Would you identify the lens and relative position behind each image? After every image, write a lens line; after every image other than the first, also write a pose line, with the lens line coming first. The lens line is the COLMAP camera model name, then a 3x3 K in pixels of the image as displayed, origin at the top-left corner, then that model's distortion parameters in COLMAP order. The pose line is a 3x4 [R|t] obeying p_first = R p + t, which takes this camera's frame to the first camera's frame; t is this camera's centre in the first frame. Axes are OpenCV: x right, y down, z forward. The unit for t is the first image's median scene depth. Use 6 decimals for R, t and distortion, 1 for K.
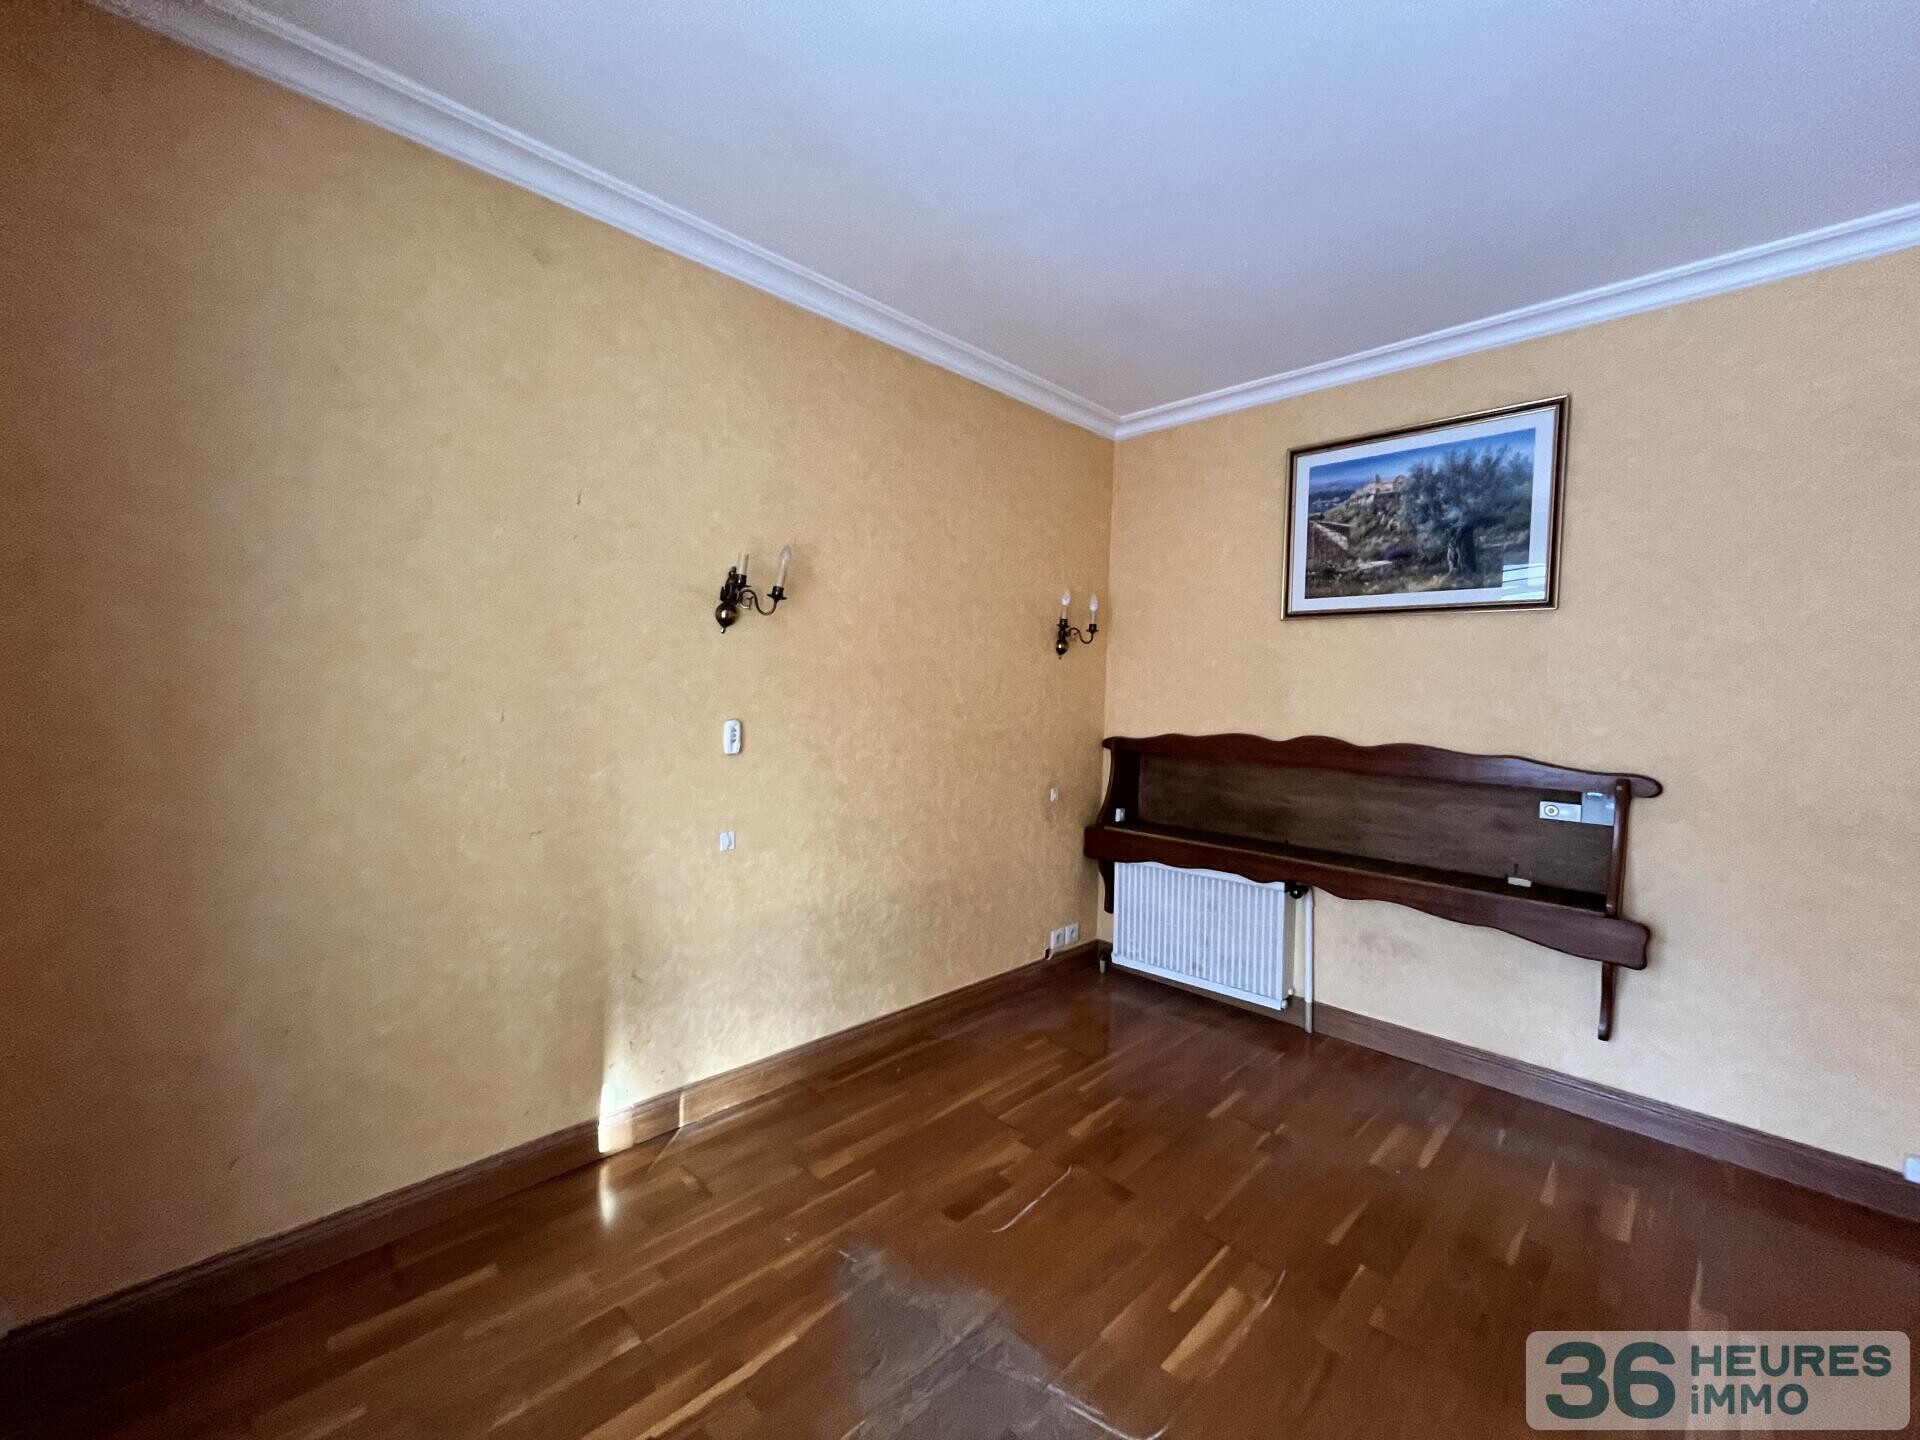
lens RADIAL K [[774.5, 0, 958.1], [0, 774.5, 706.8], [0, 0, 1]] dist [-0.004396, 0.000121]
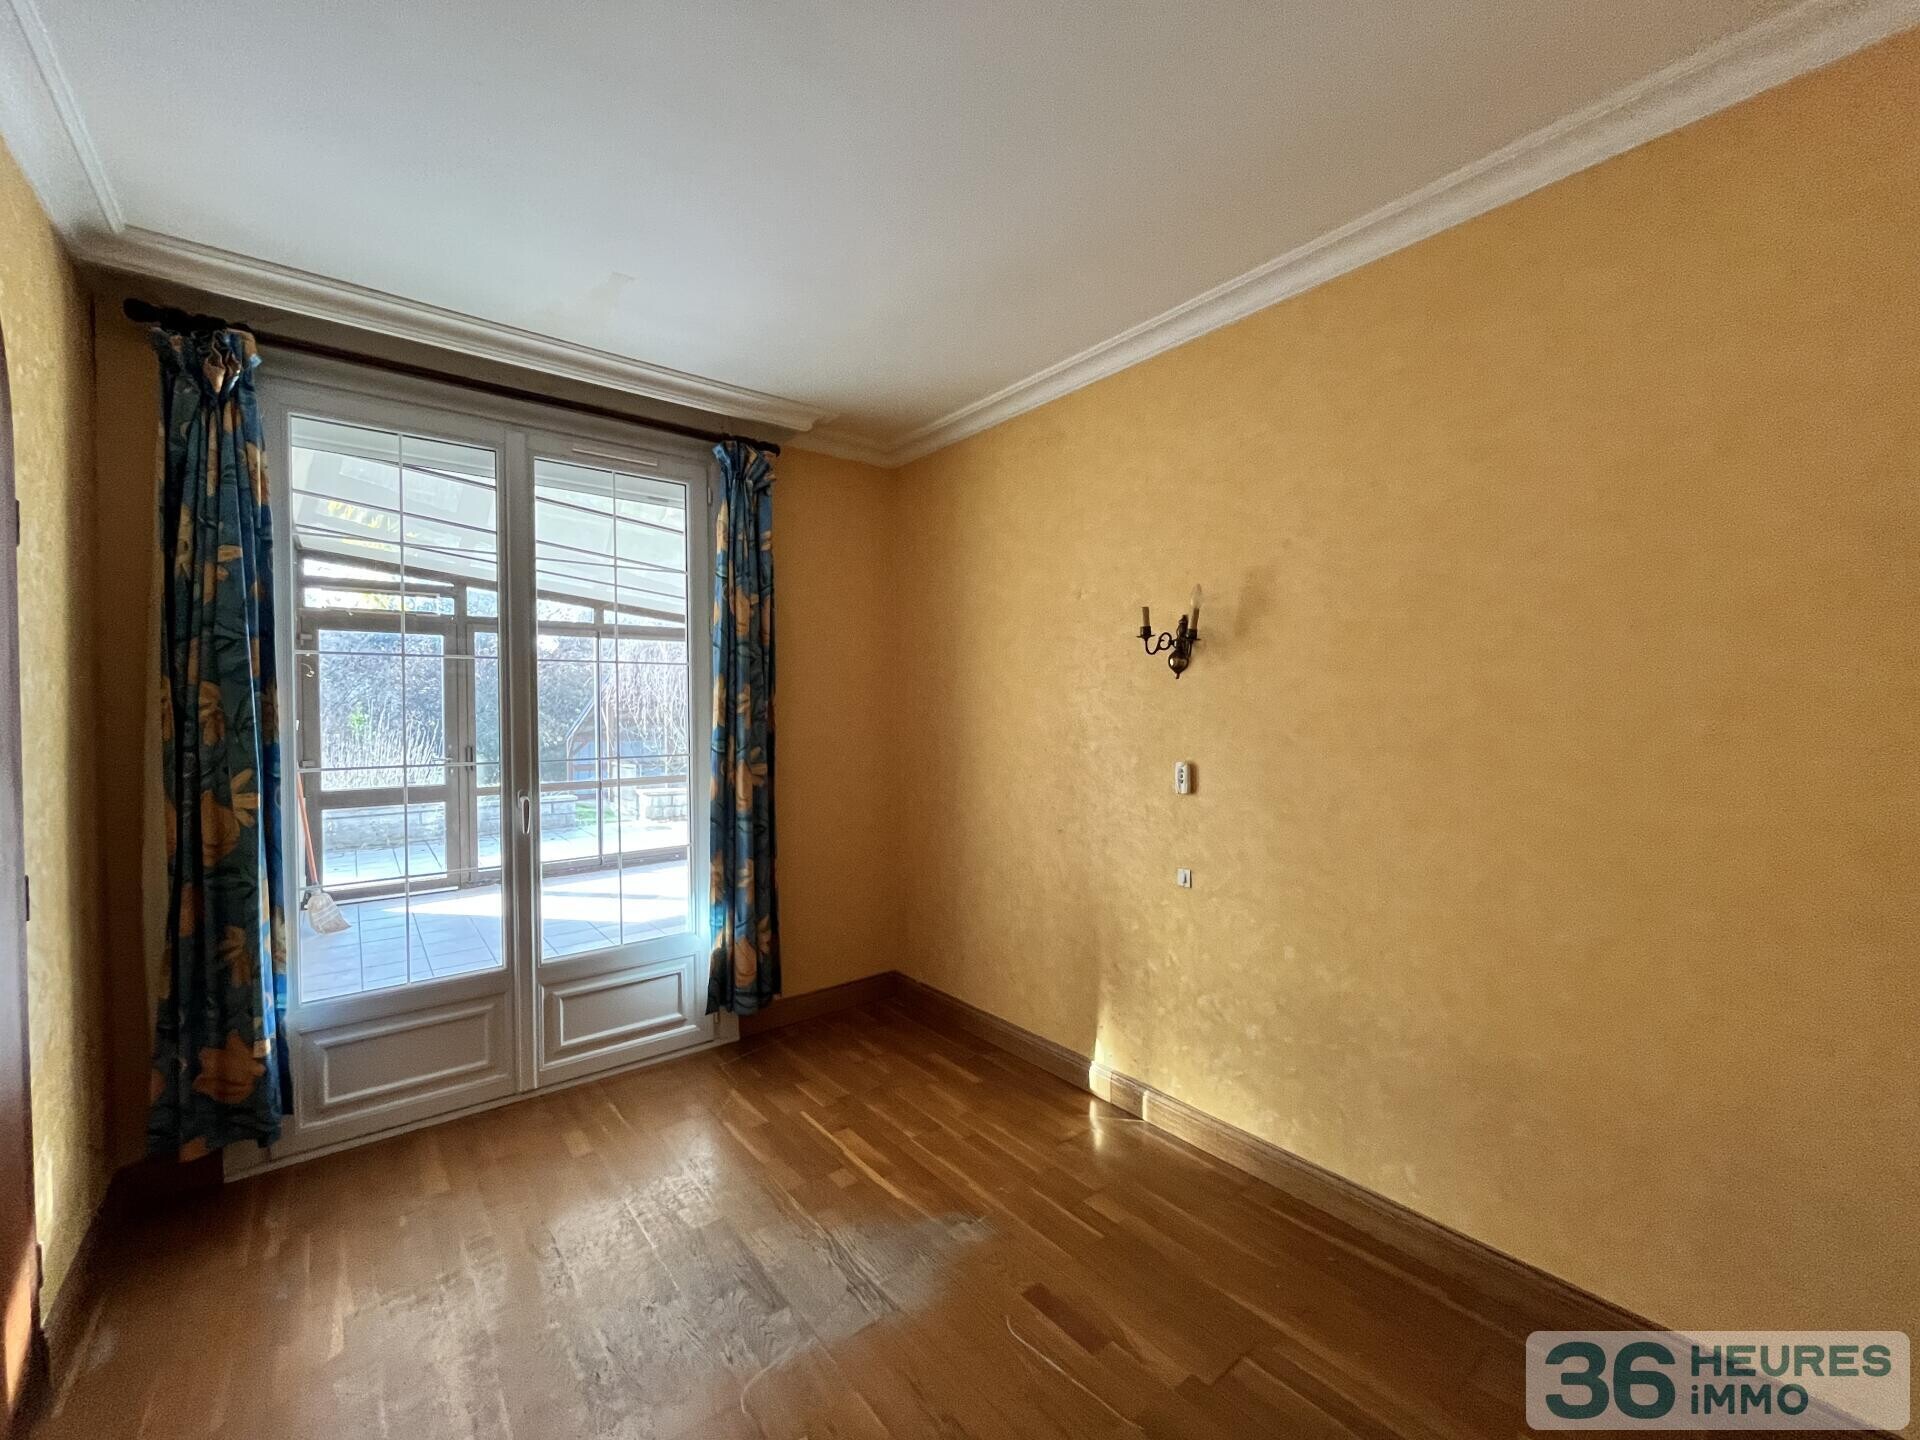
lens RADIAL K [[774.5, 0, 956.8], [0, 774.5, 708.9], [0, 0, 1]] dist [-0.004396, 0.000121]
pose [[-0.109812, -0.023110, -0.993684, 0.838577], [-0.020191, 0.999575, -0.021015, -0.028195], [0.993747, 0.017756, -0.110232, 0.874793]]
